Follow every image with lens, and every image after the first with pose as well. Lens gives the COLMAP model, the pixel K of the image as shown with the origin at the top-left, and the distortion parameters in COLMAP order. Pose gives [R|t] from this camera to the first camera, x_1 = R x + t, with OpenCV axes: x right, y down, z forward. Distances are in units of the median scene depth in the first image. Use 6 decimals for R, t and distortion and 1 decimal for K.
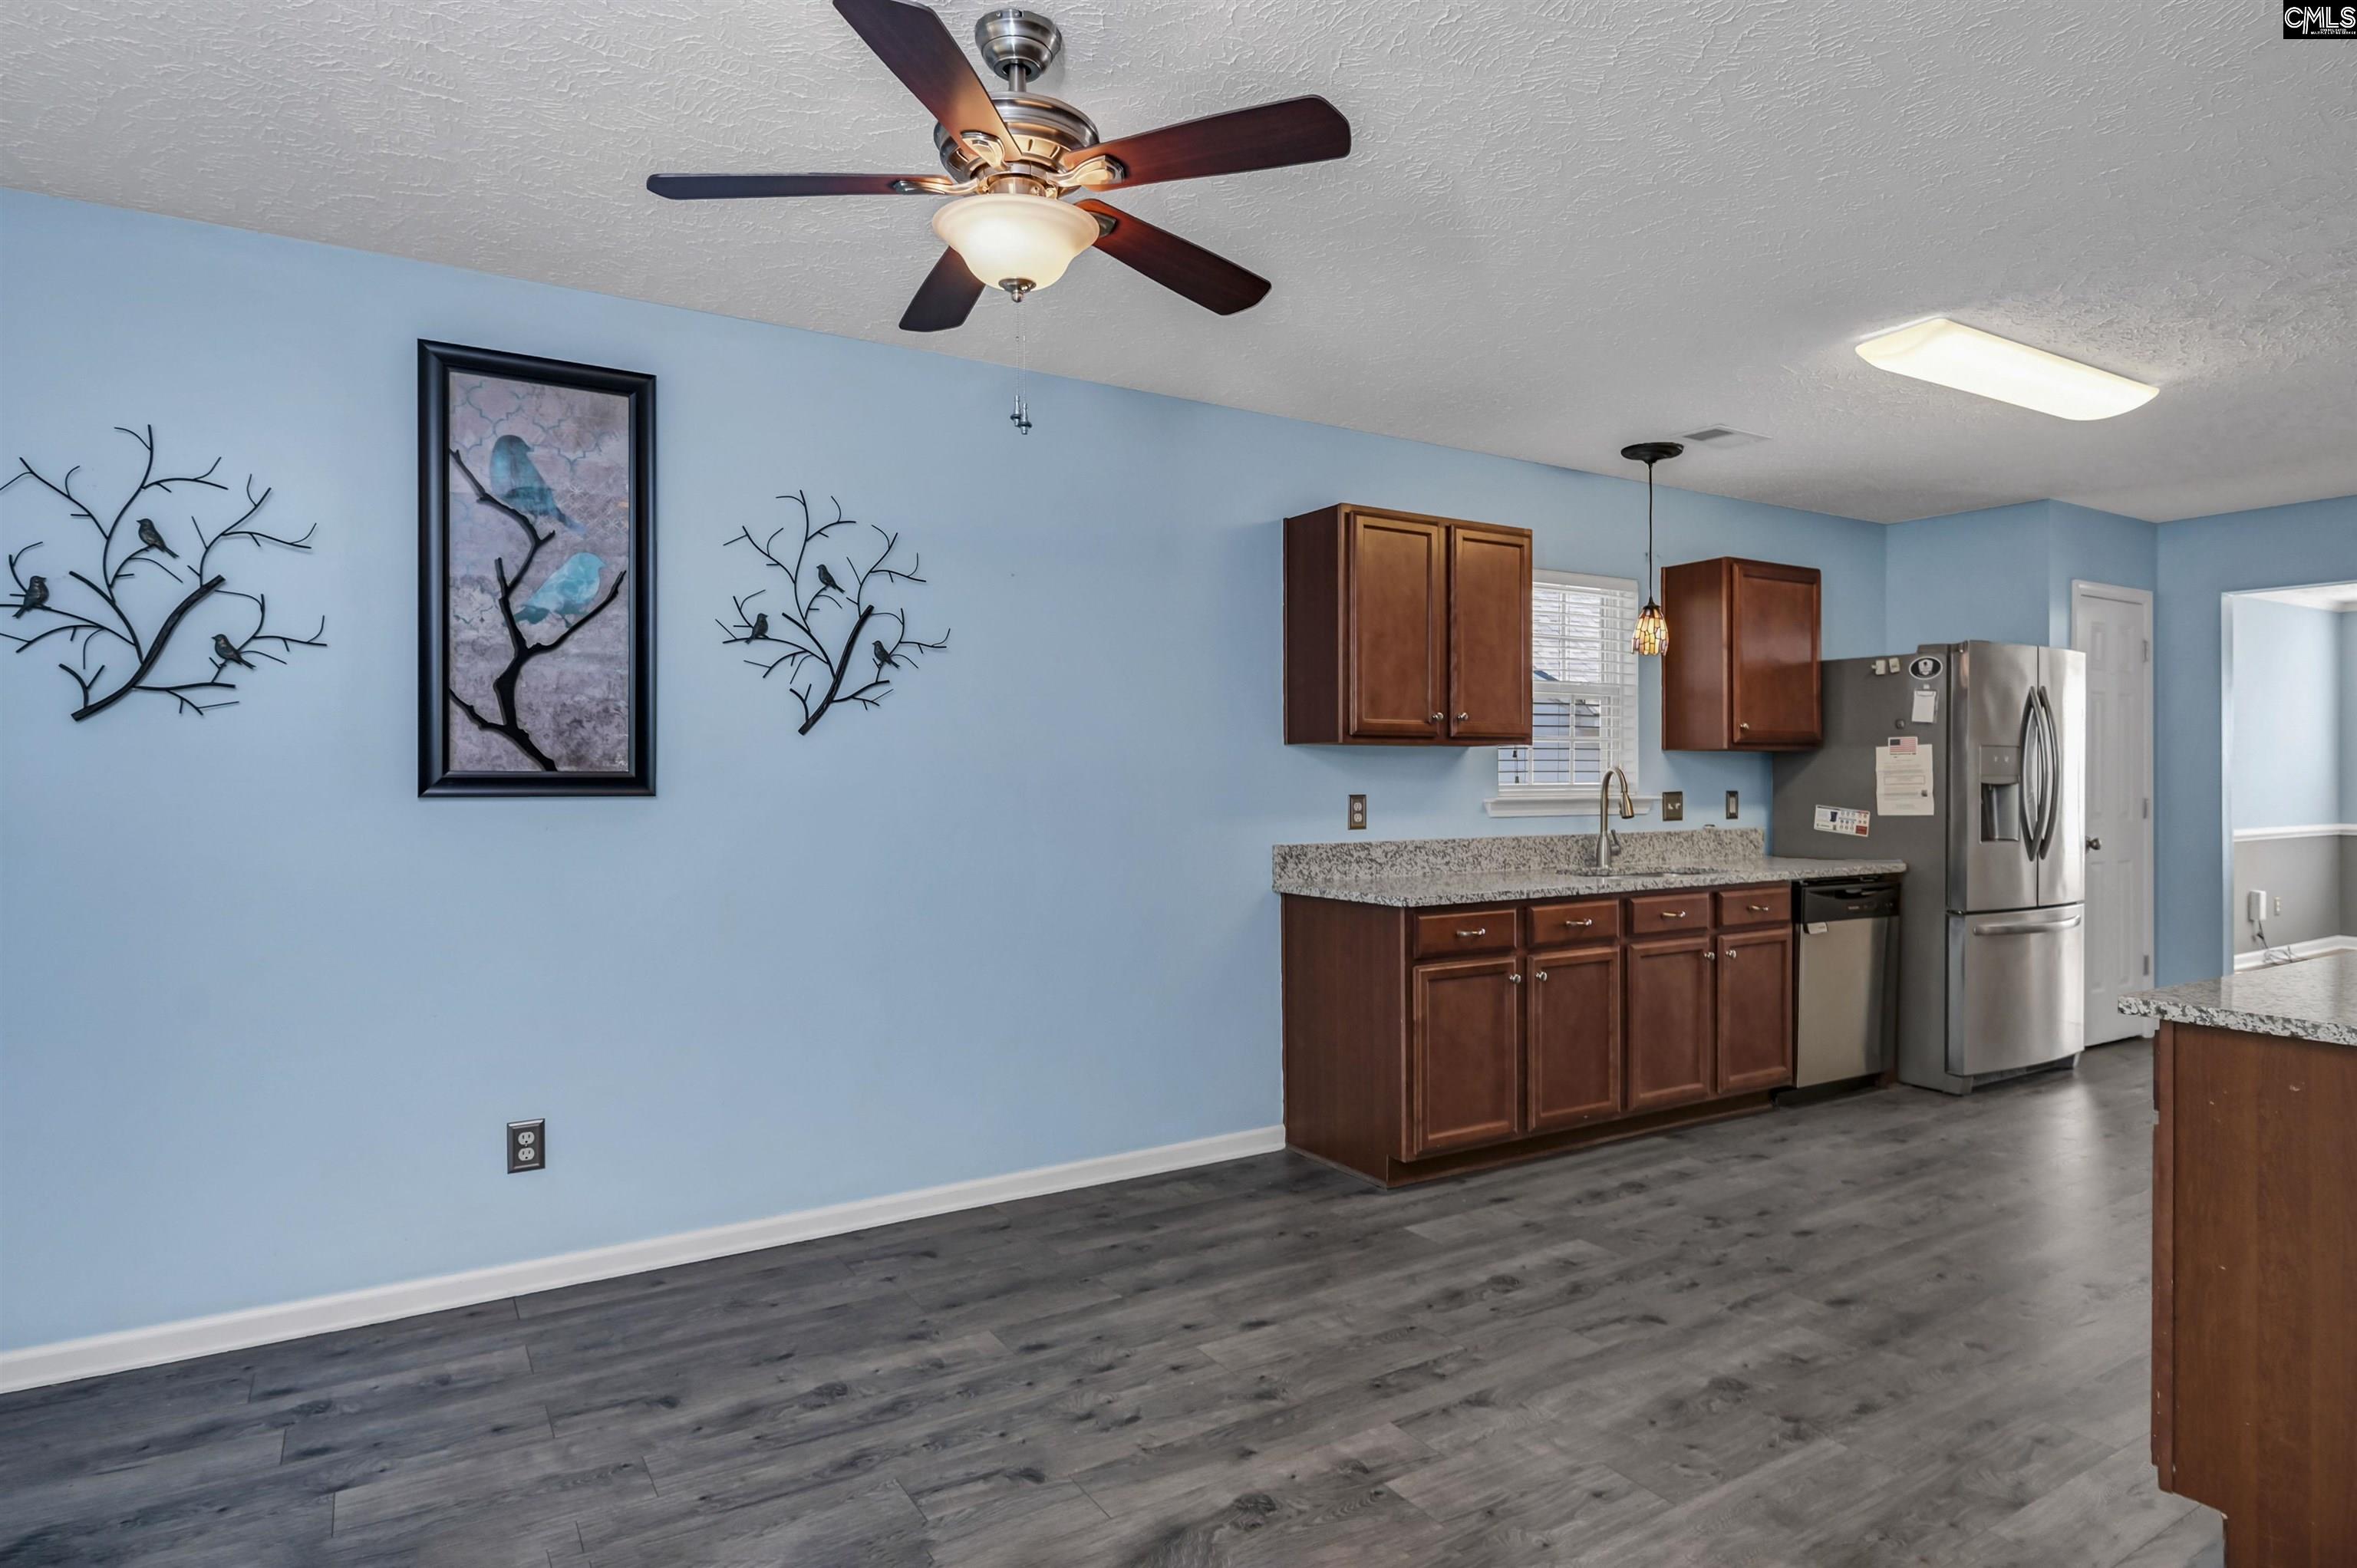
lens RADIAL K [[1290.1, 0, 1222.2], [0, 1290.1, 783.7], [0, 0, 1]] dist [0.027409, -0.021821]
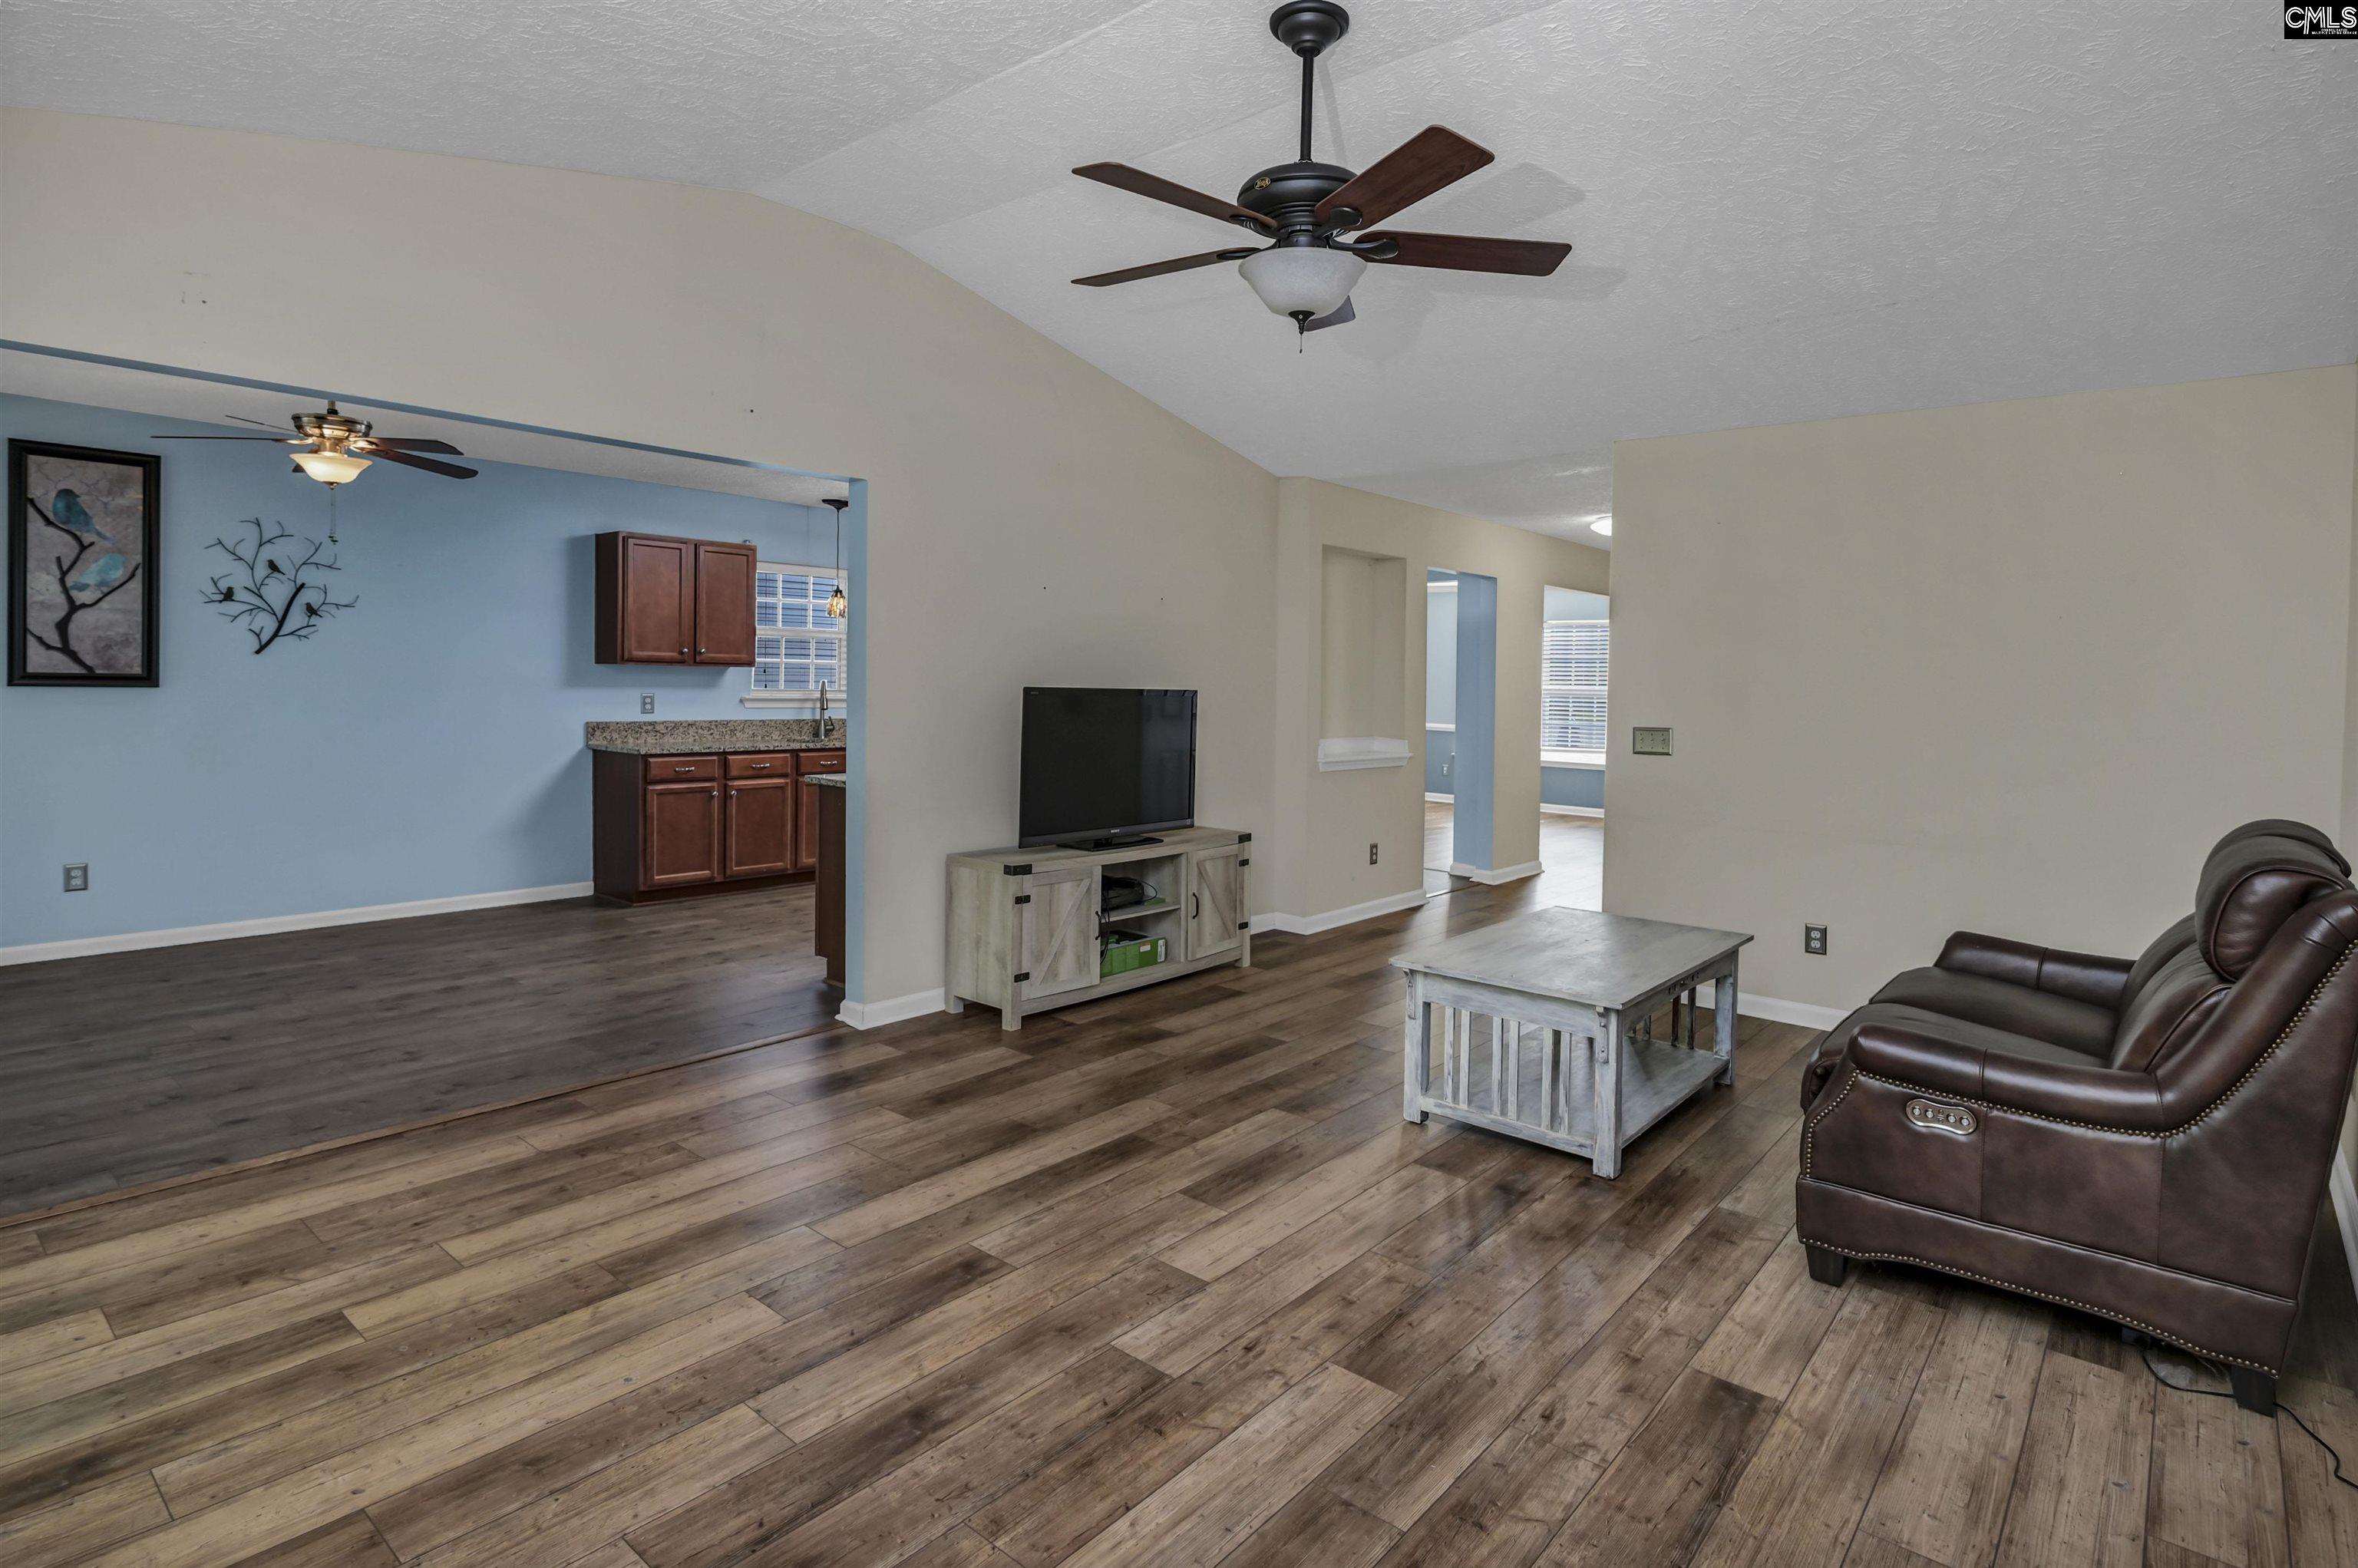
lens RADIAL K [[1181.3, 0, 1176.5], [0, 1181.3, 716.8], [0, 0, 1]] dist [0.012743, -0.013643]
pose [[0.956752, 0.015277, 0.290503, 0.425309], [-0.024526, 0.999301, 0.028223, -0.029679], [-0.289869, -0.034128, 0.956458, -0.955285]]
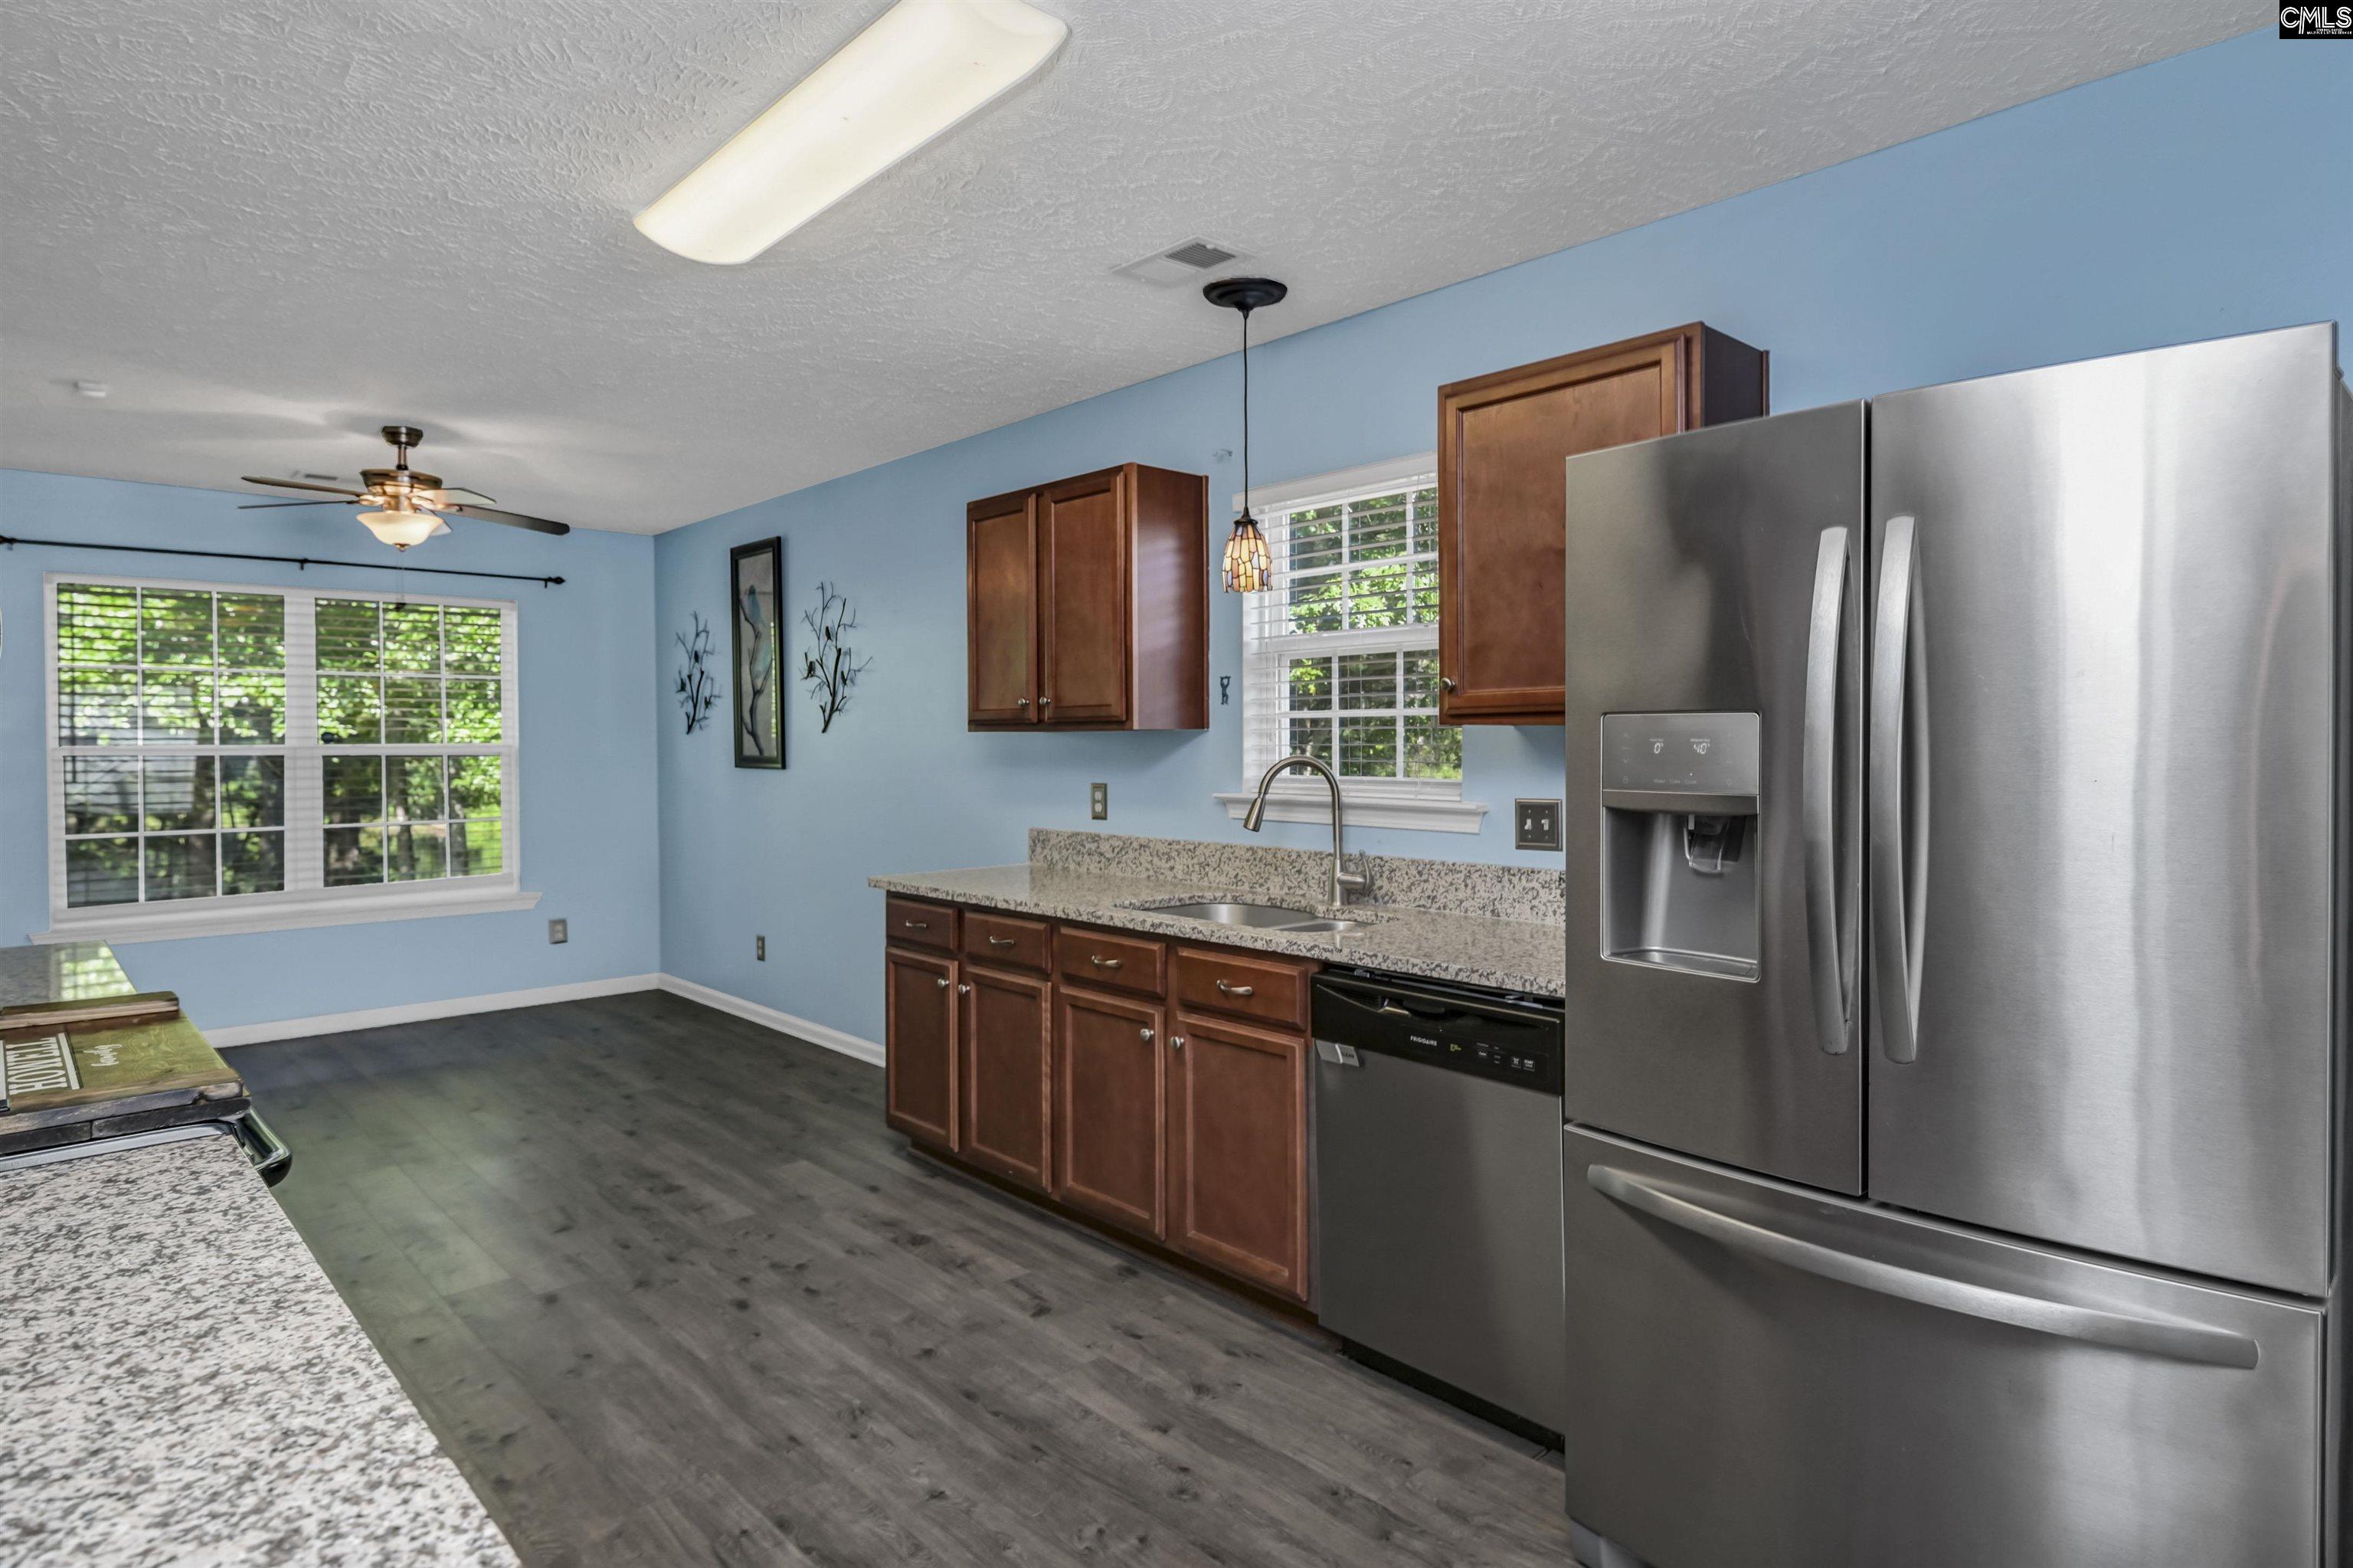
lens RADIAL K [[1342.2, 0, 1176.6], [0, 1342.2, 752.4], [0, 0, 1]] dist [0.001433, 0.000061]
pose [[0.161897, 0.010408, -0.986753, 1.423705], [-0.000797, 0.999945, 0.010416, -0.031568], [0.986807, -0.000900, 0.161896, 1.184551]]
